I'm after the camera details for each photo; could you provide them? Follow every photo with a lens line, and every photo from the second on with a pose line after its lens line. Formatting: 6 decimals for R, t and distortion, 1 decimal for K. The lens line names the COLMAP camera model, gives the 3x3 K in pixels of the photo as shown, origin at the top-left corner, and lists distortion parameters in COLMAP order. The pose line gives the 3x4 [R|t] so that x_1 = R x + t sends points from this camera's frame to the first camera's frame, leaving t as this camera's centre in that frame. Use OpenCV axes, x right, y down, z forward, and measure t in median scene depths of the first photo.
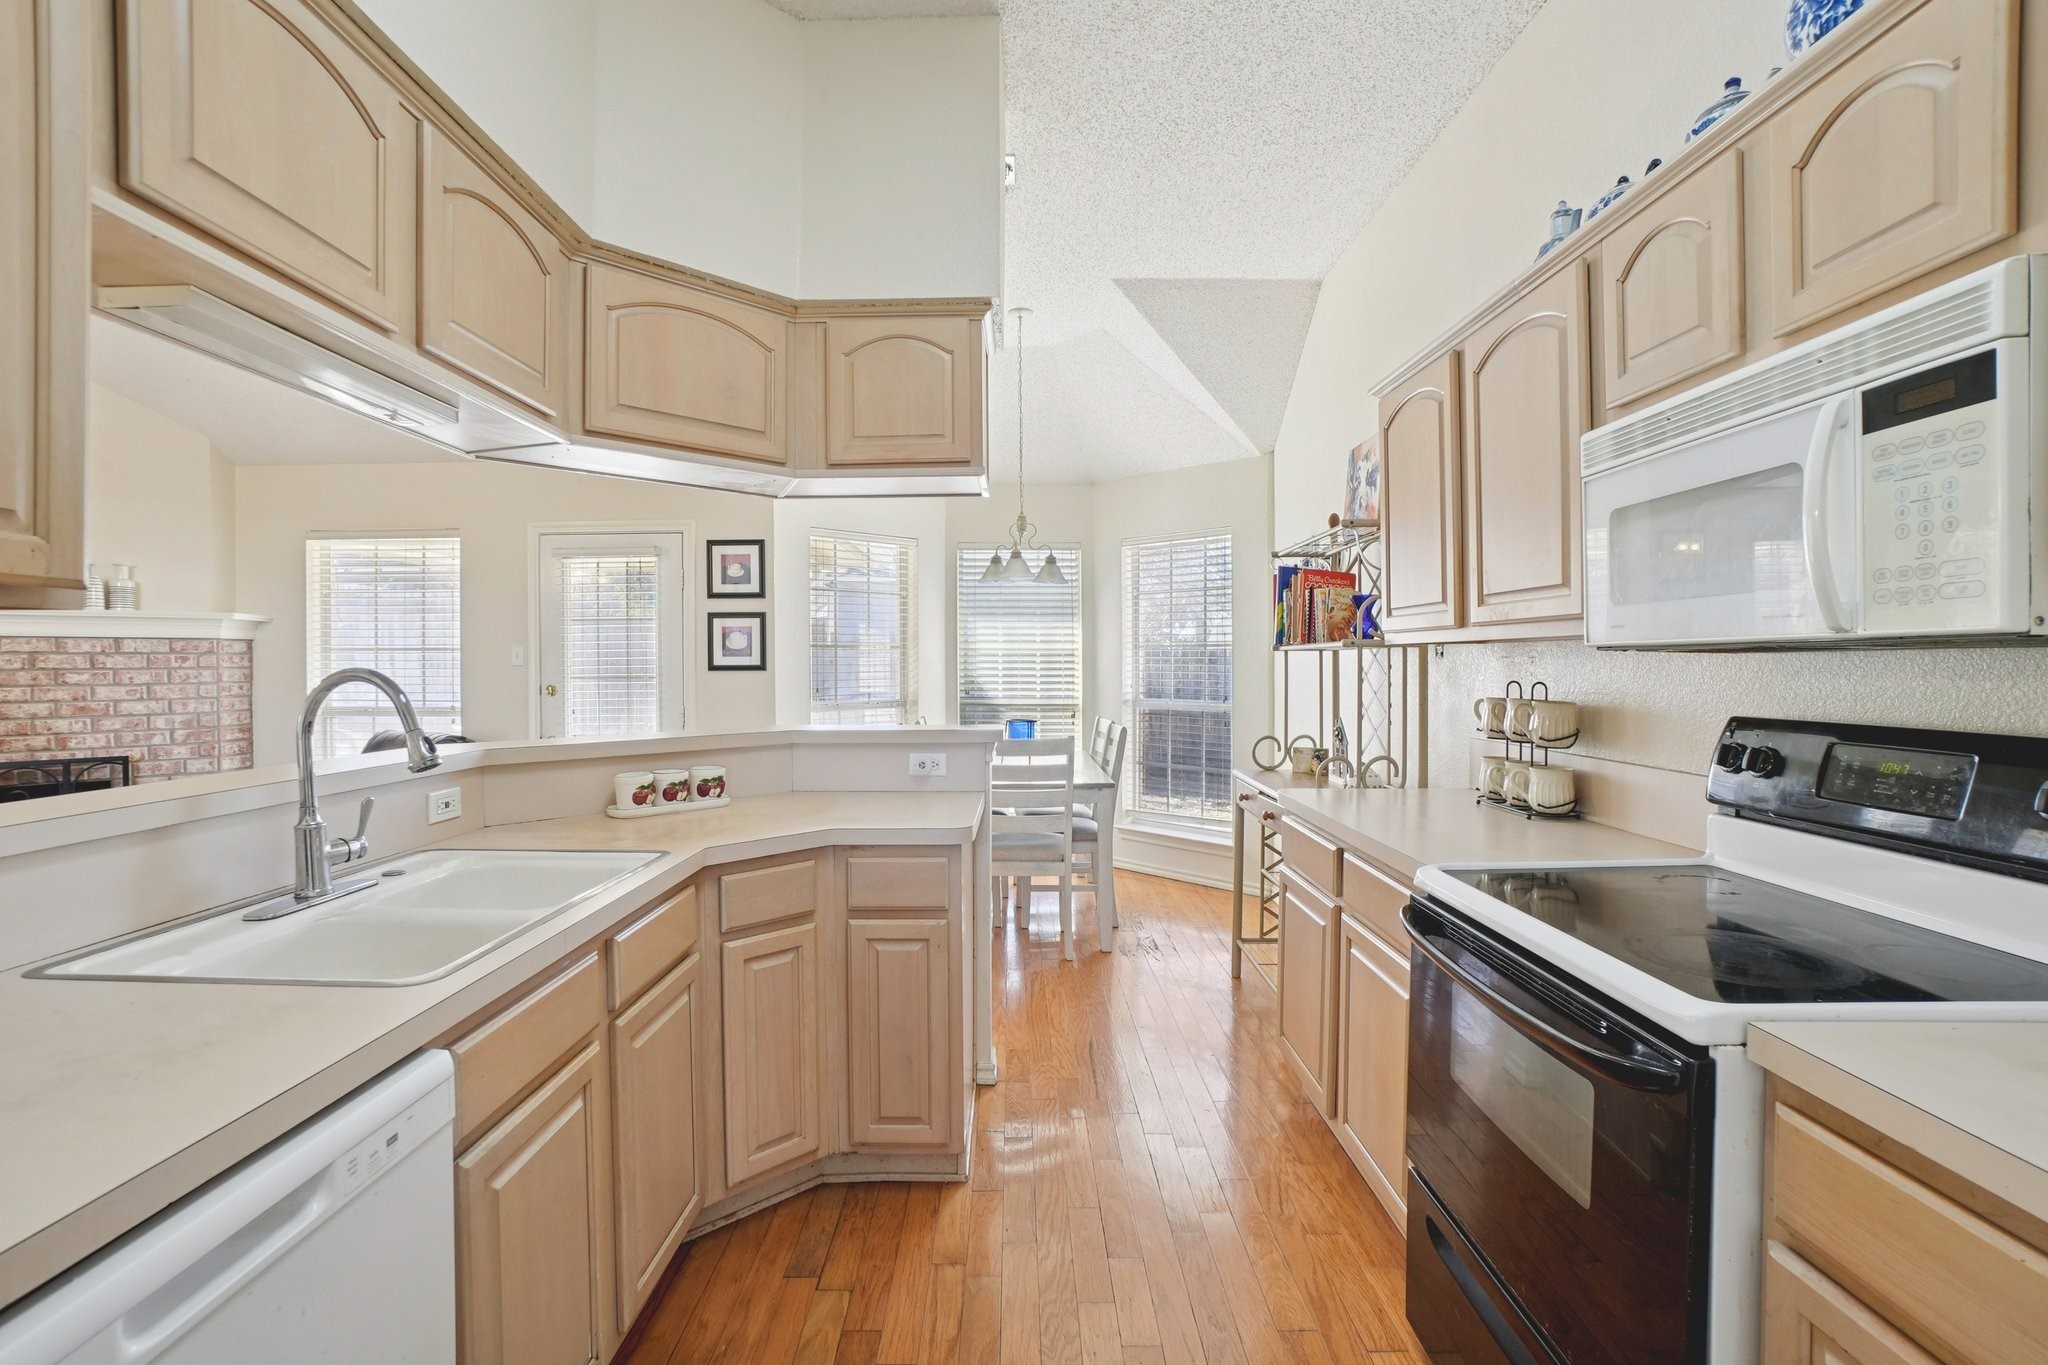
lens RADIAL K [[936.7, 0, 1013.6], [0, 936.7, 674.4], [0, 0, 1]] dist [-0.062311, 0.023935]
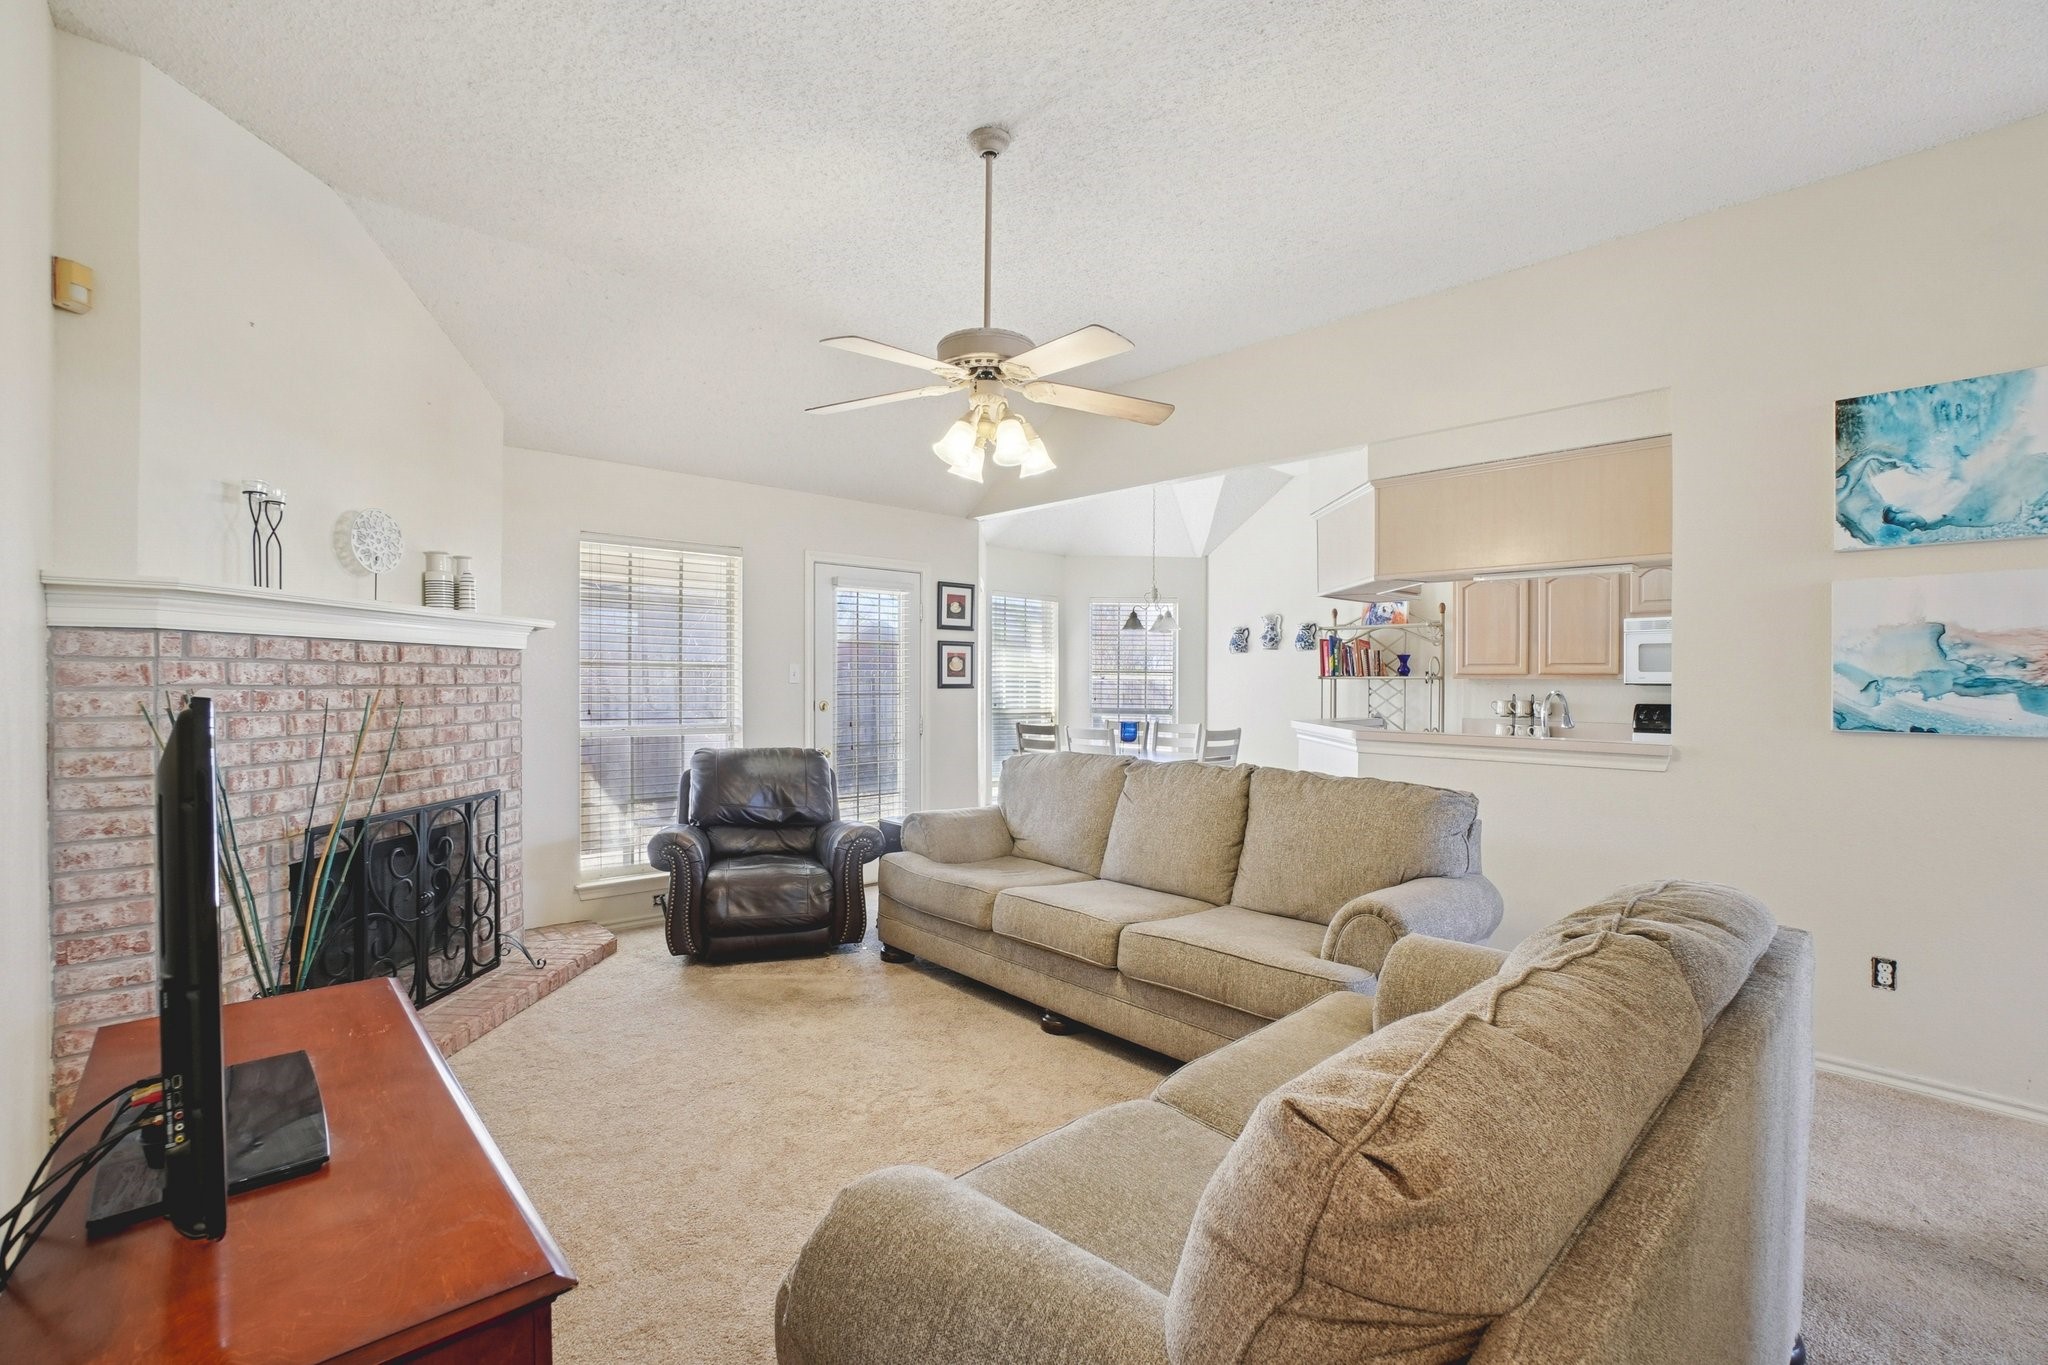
lens RADIAL K [[912.1, 0, 1006.2], [0, 912.1, 682.2], [0, 0, 1]] dist [-0.063650, 0.023120]
pose [[0.731244, 0.006410, 0.682086, -1.191527], [-0.001249, 0.999967, -0.008057, -0.002694], [-0.682115, 0.005040, 0.731228, 0.072618]]
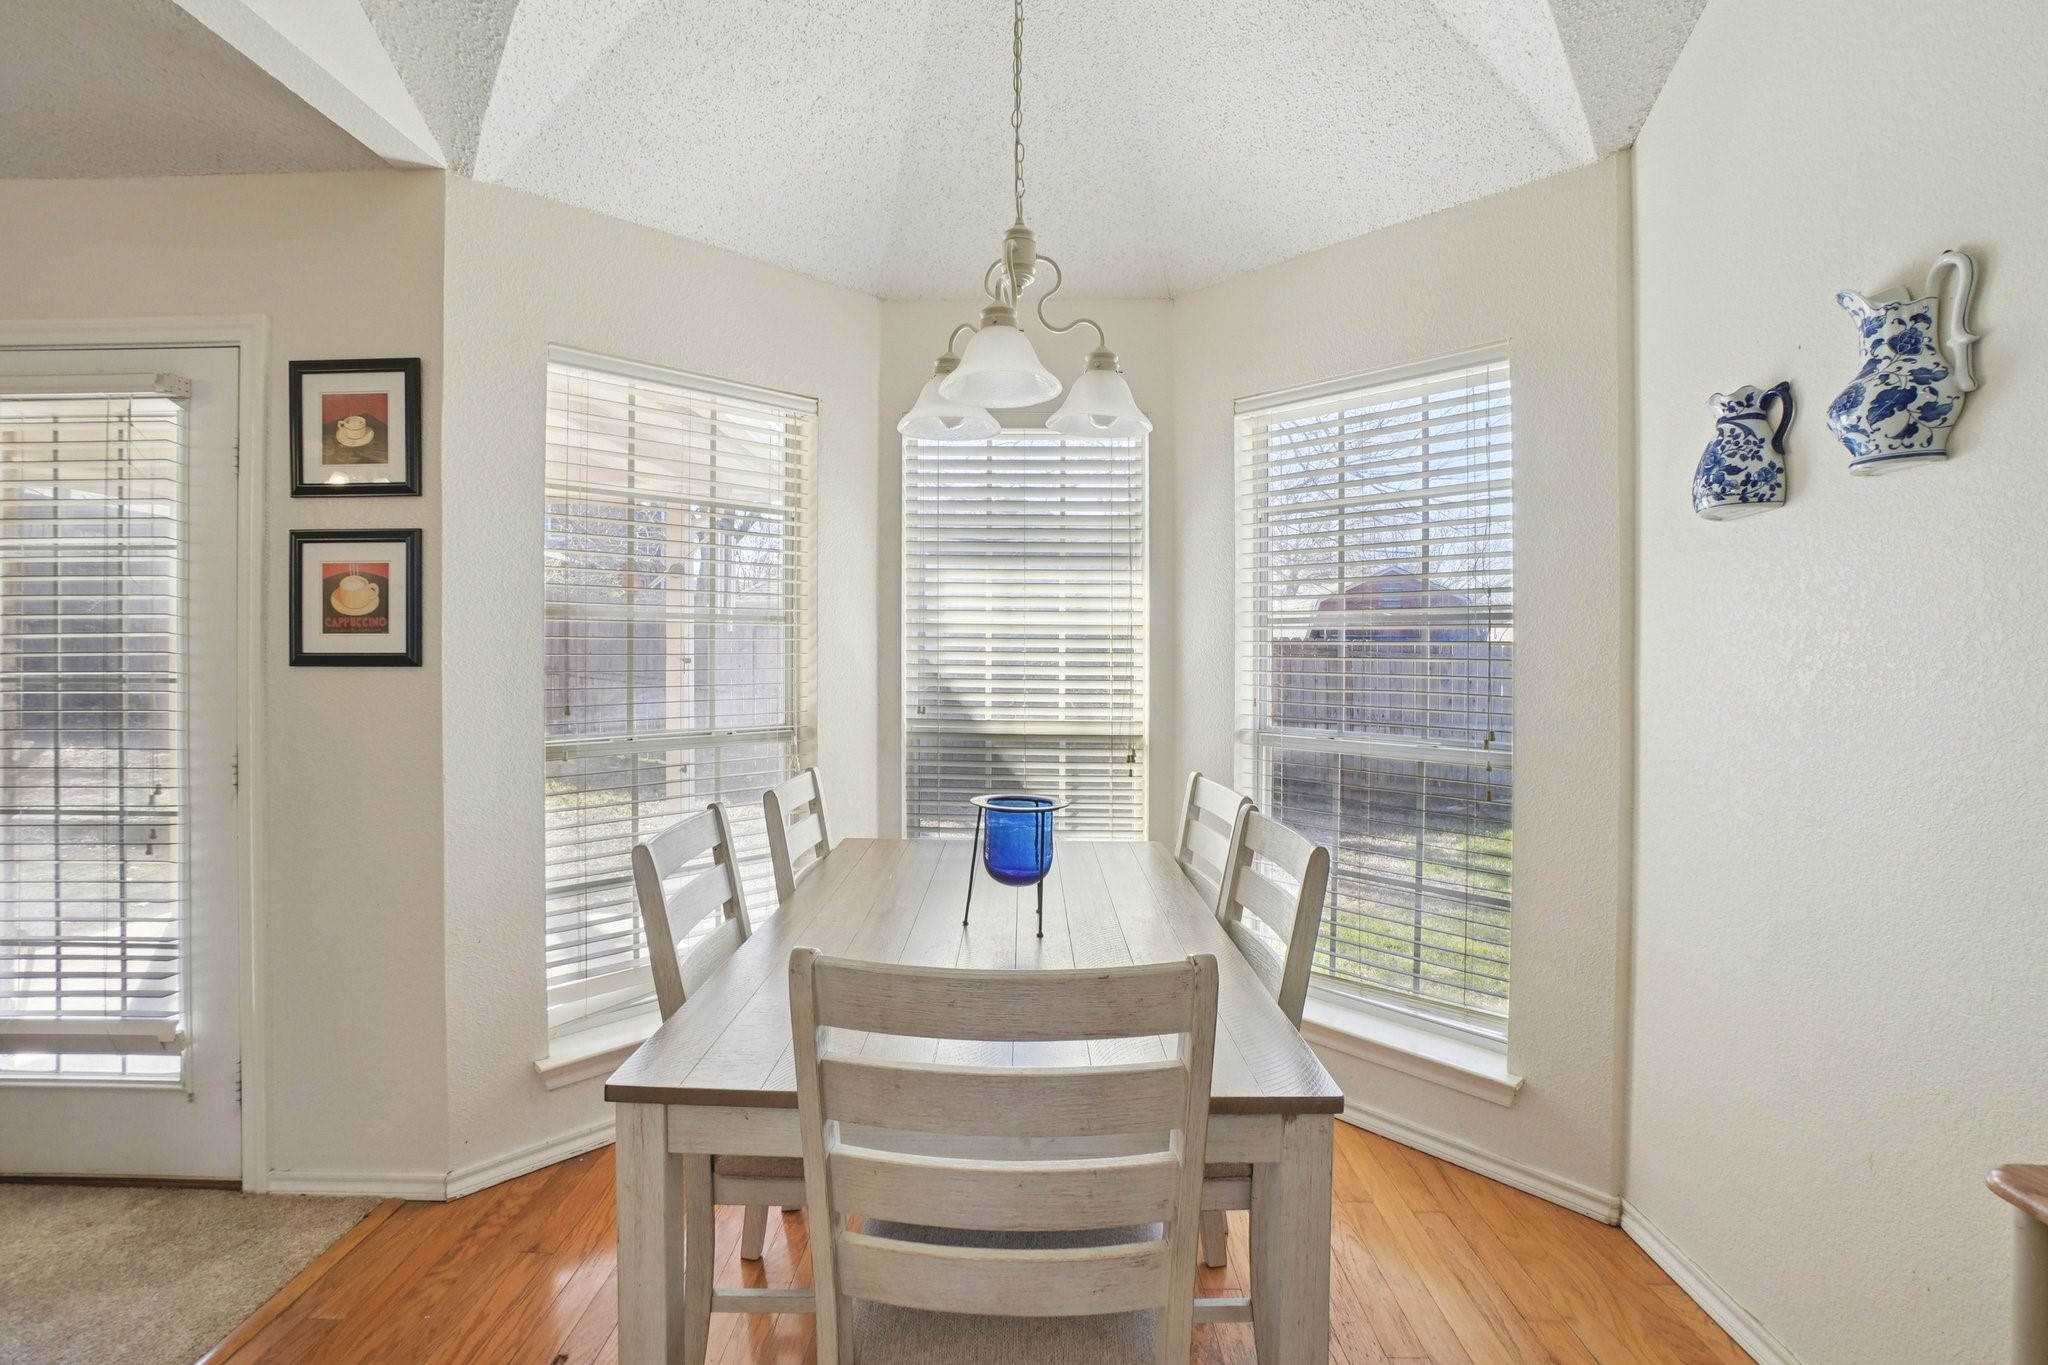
lens RADIAL K [[921.7, 0, 1011.4], [0, 921.7, 655.0], [0, 0, 1]] dist [-0.063113, 0.022187]
pose [[0.999620, 0.006823, -0.026716, 0.016405], [-0.007096, 0.999923, -0.010145, -0.007755], [0.026645, 0.010330, 0.999592, 0.660910]]
